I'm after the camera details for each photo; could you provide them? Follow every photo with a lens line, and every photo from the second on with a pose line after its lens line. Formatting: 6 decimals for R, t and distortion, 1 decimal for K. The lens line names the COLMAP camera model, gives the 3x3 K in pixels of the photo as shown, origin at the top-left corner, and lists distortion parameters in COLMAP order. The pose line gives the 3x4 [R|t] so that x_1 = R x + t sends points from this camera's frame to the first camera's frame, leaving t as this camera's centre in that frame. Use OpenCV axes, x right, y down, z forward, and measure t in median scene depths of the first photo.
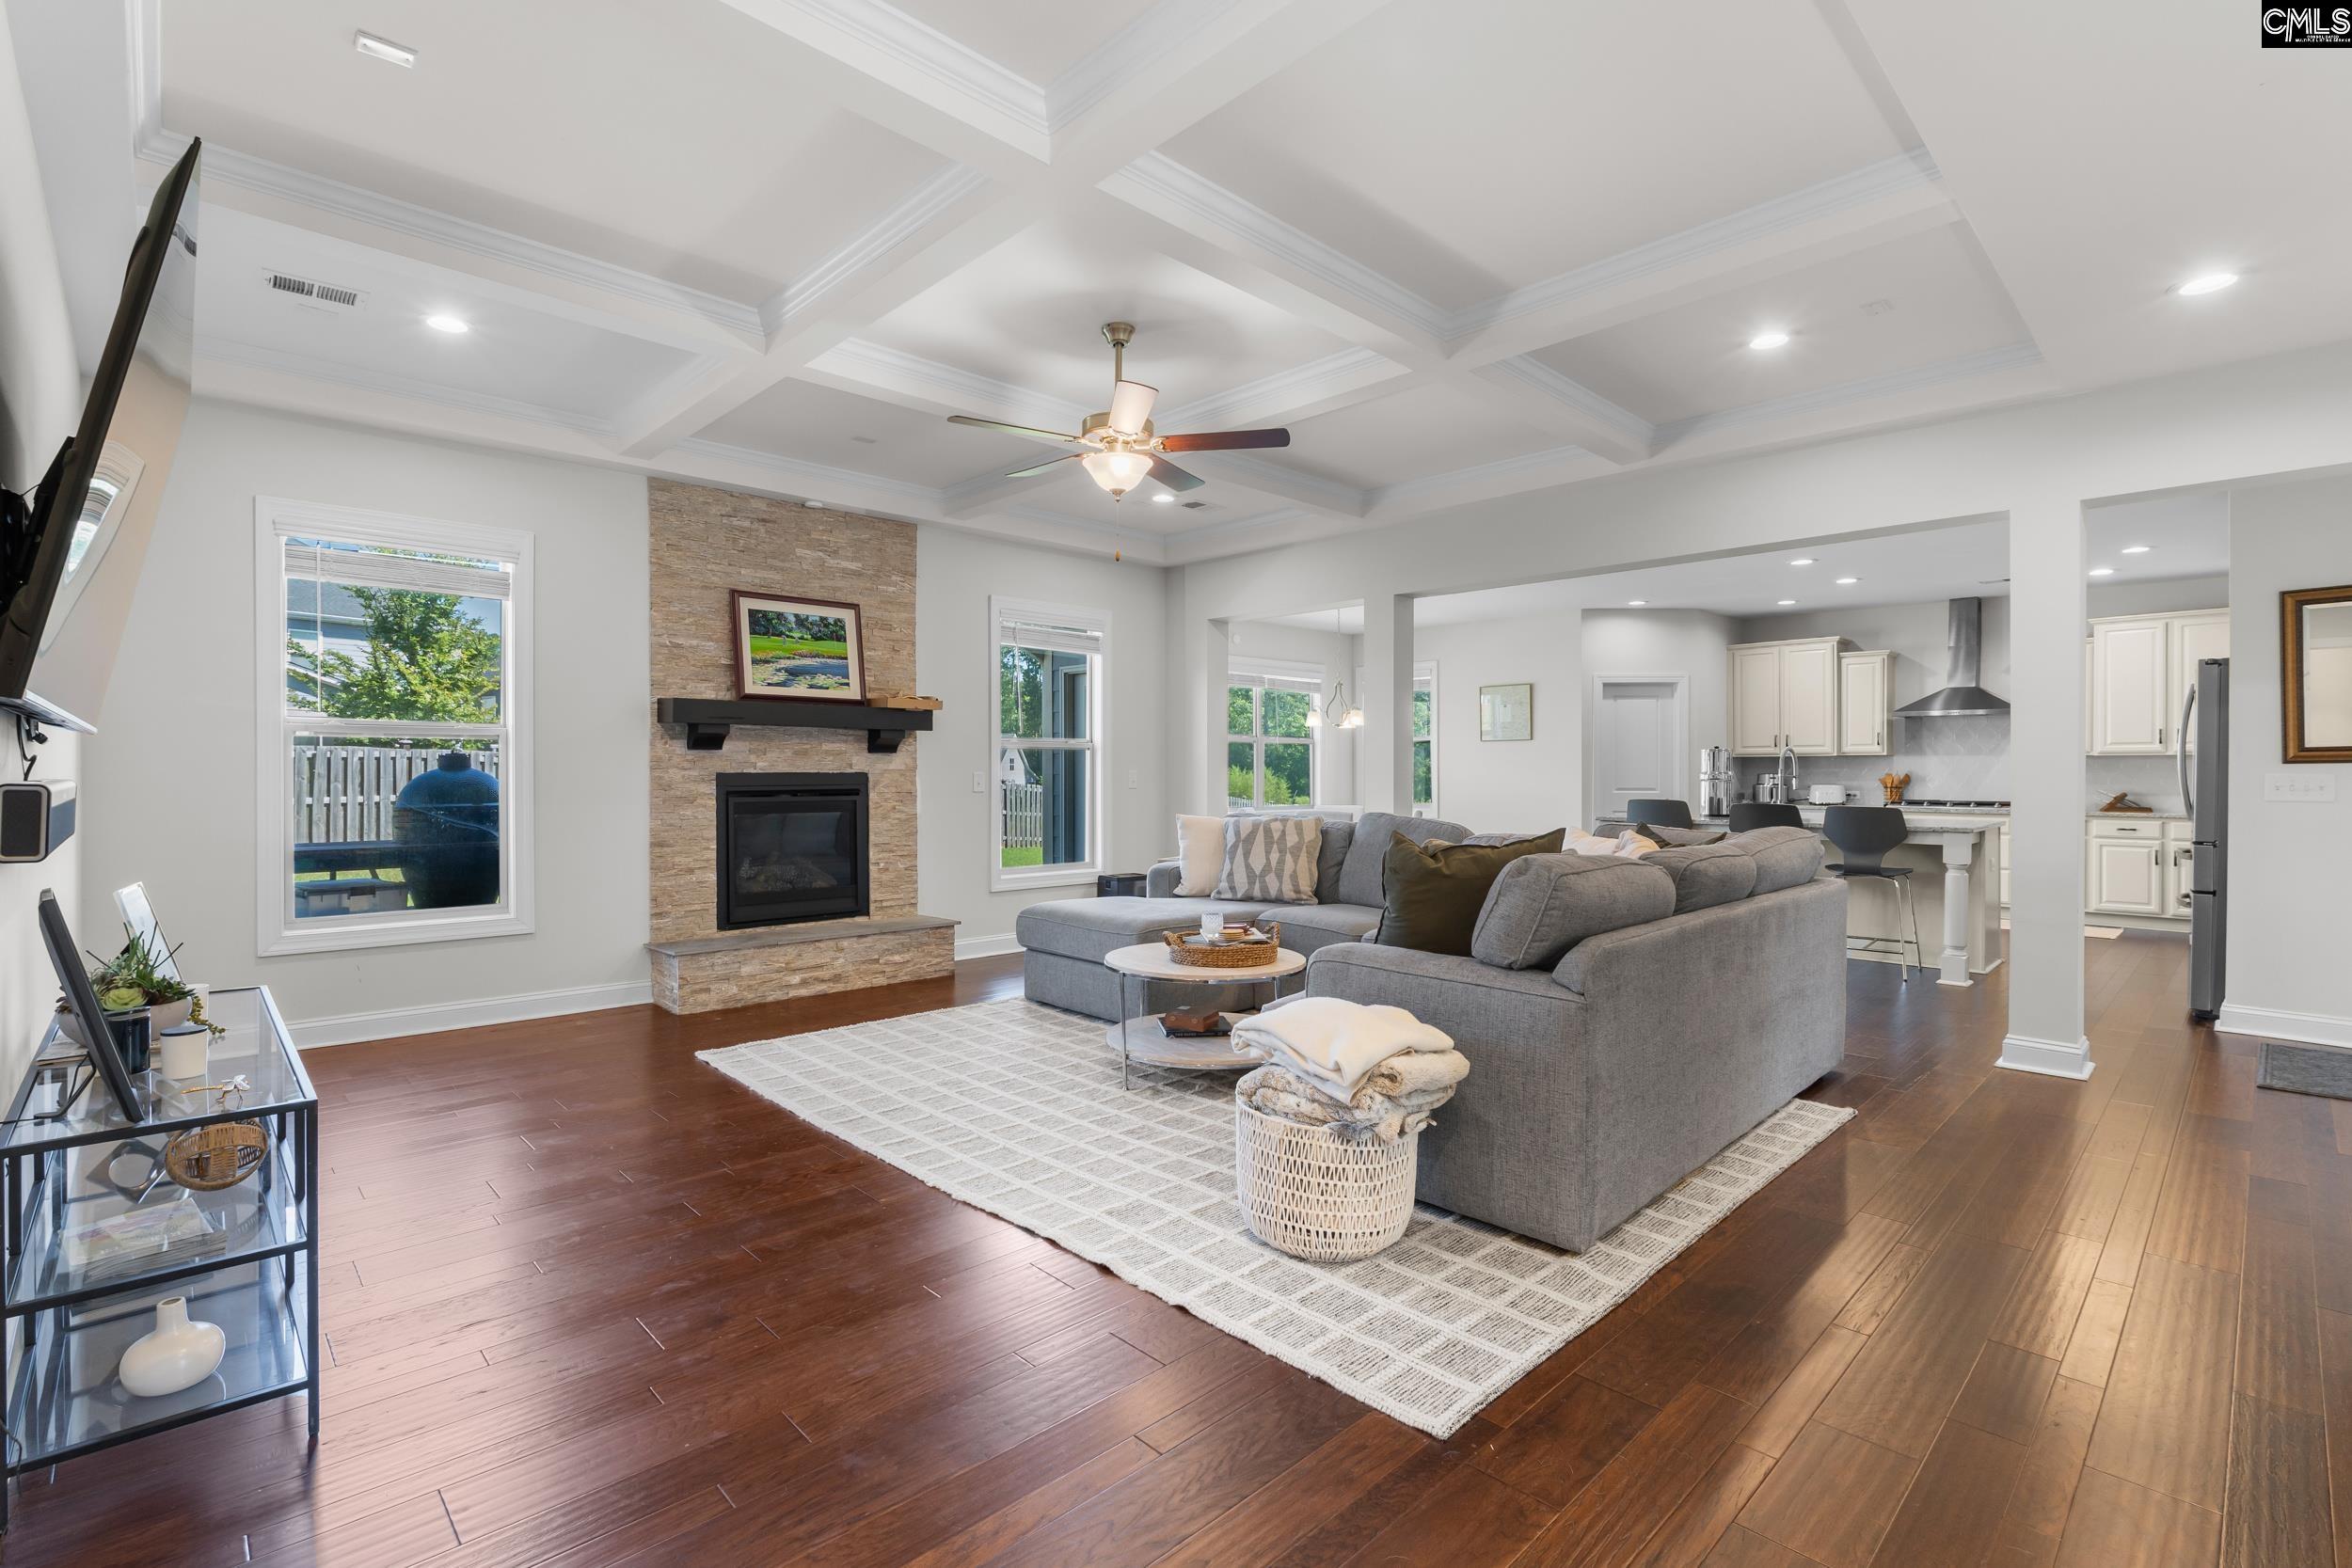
lens RADIAL K [[1076.0, 0, 1175.4], [0, 1076.0, 779.8], [0, 0, 1]] dist [0.000956, -0.000161]
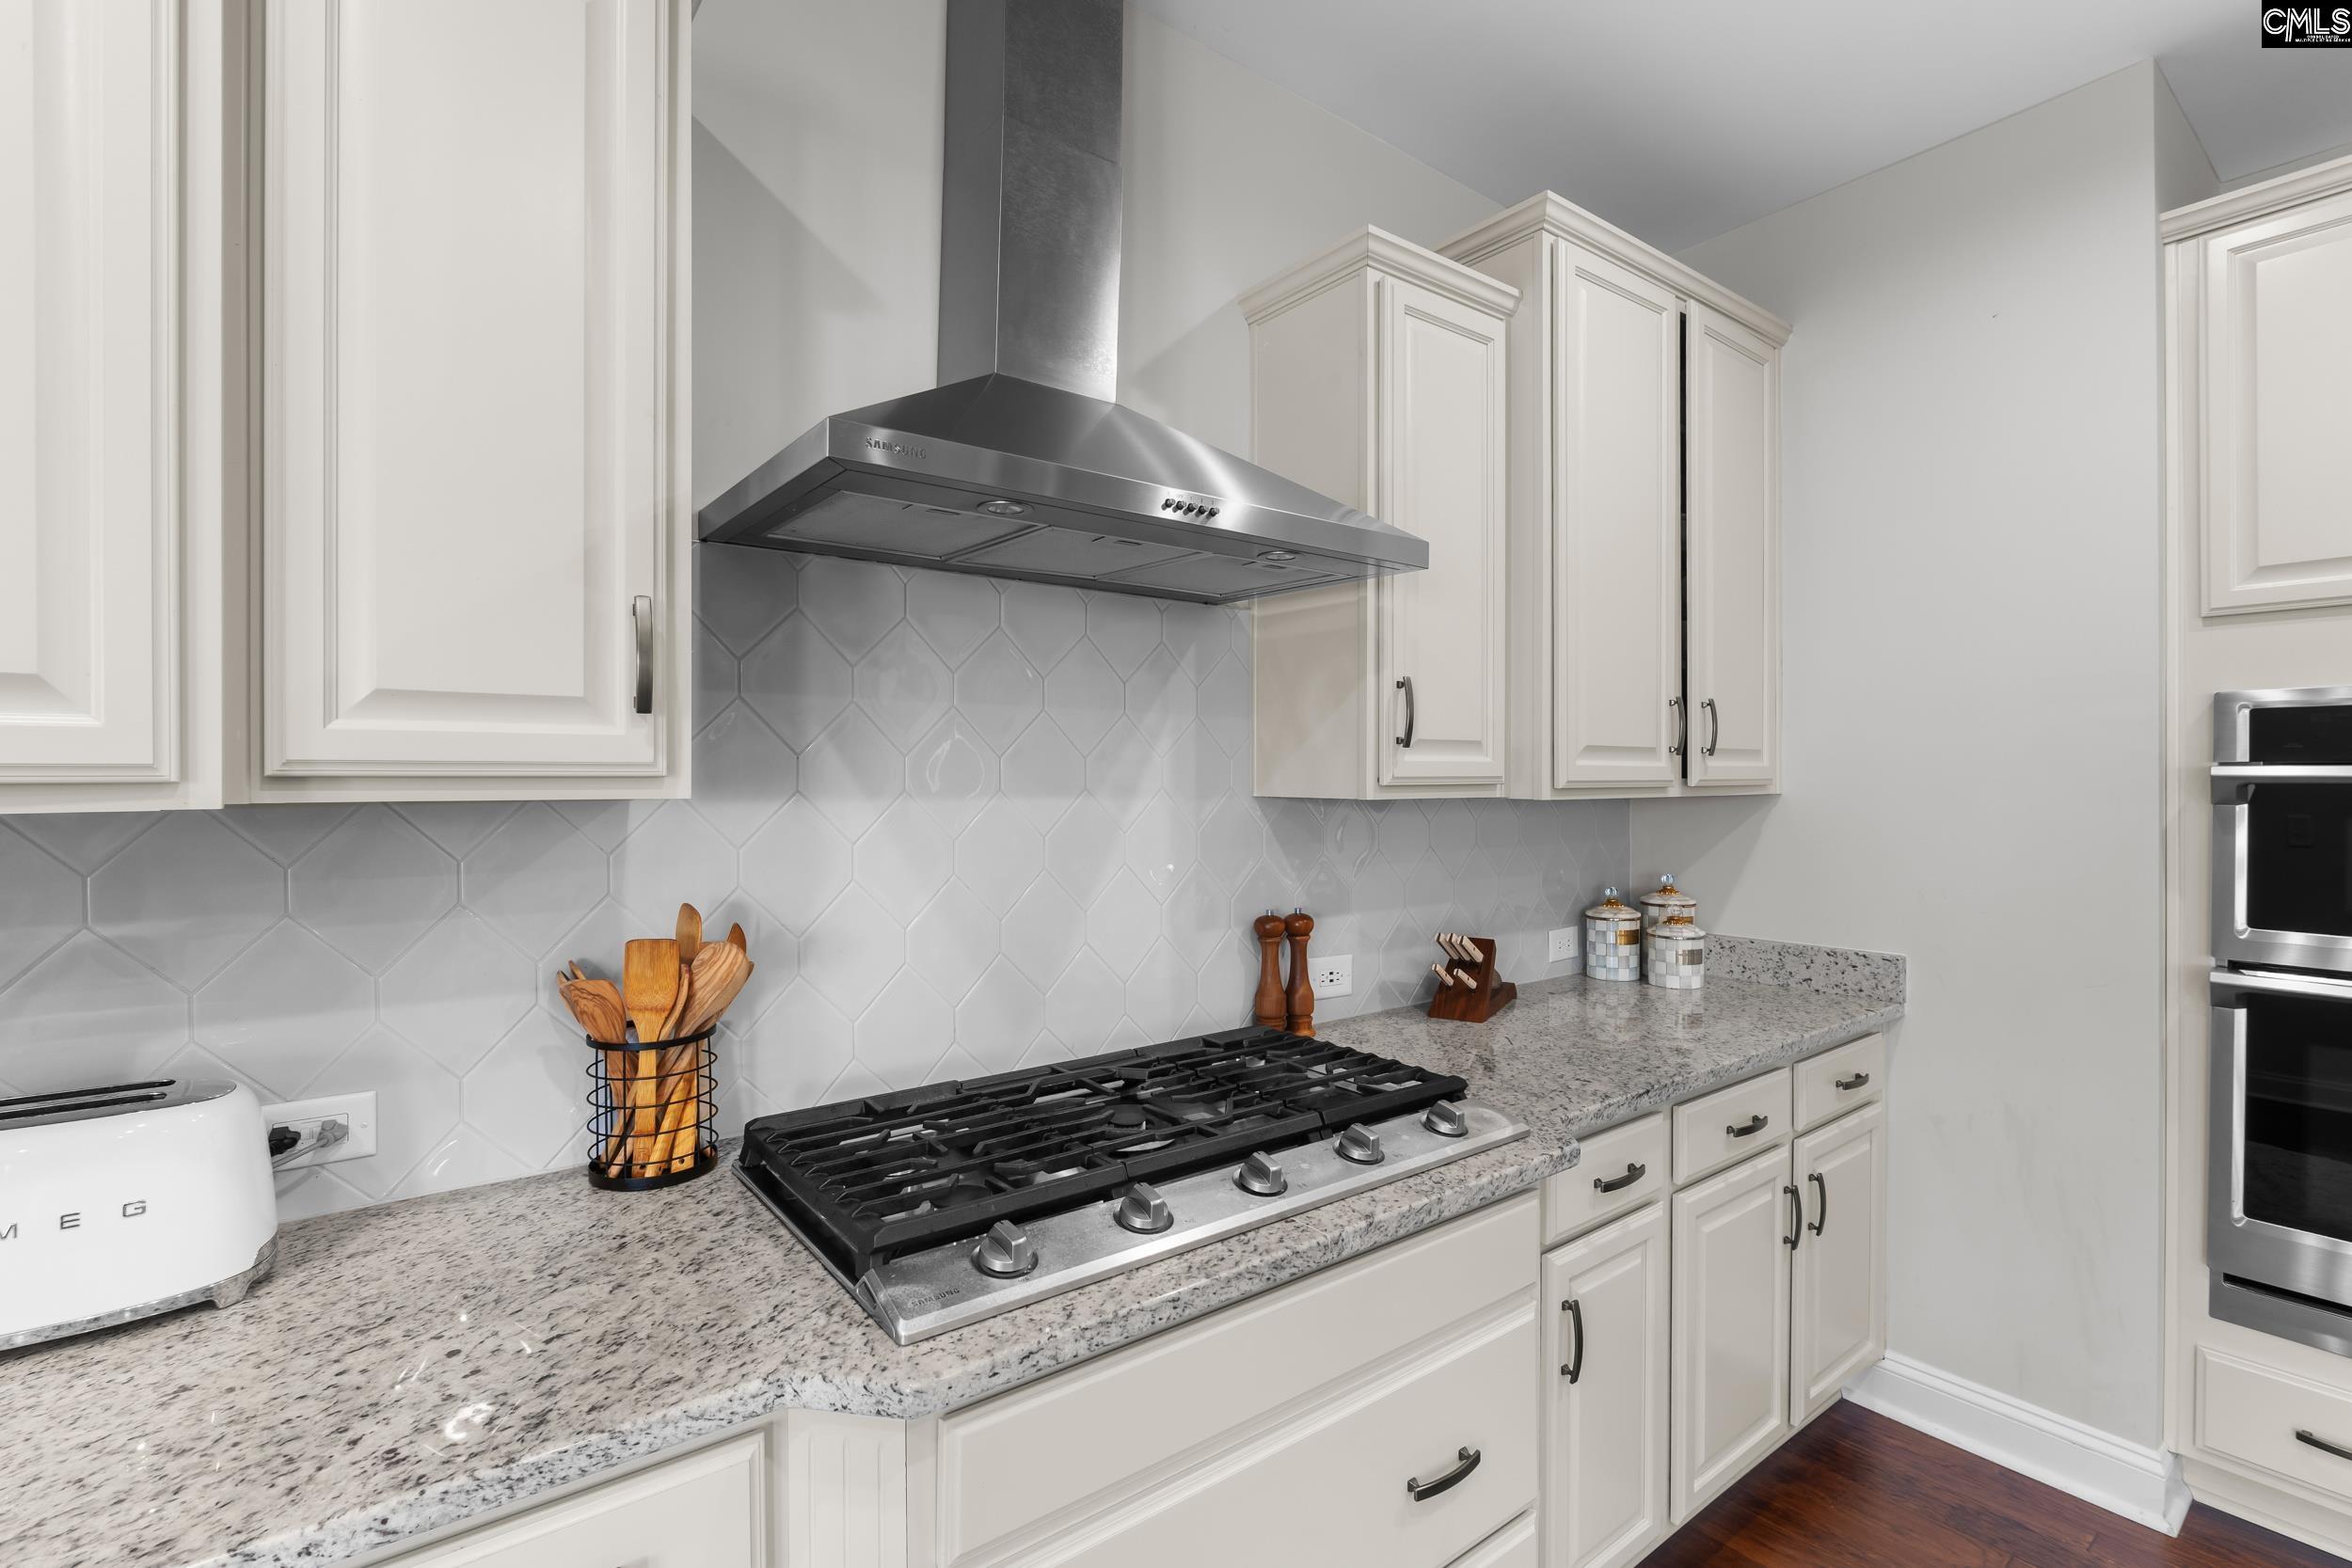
lens RADIAL K [[1076.0, 0, 1173.2], [0, 1076.0, 783.1], [0, 0, 1]] dist [0.000956, -0.000161]
pose [[0.110690, -0.003243, 0.993850, 0.543805], [0.004149, 0.999987, 0.002801, -0.024659], [-0.993846, 0.003814, 0.110702, 0.928872]]
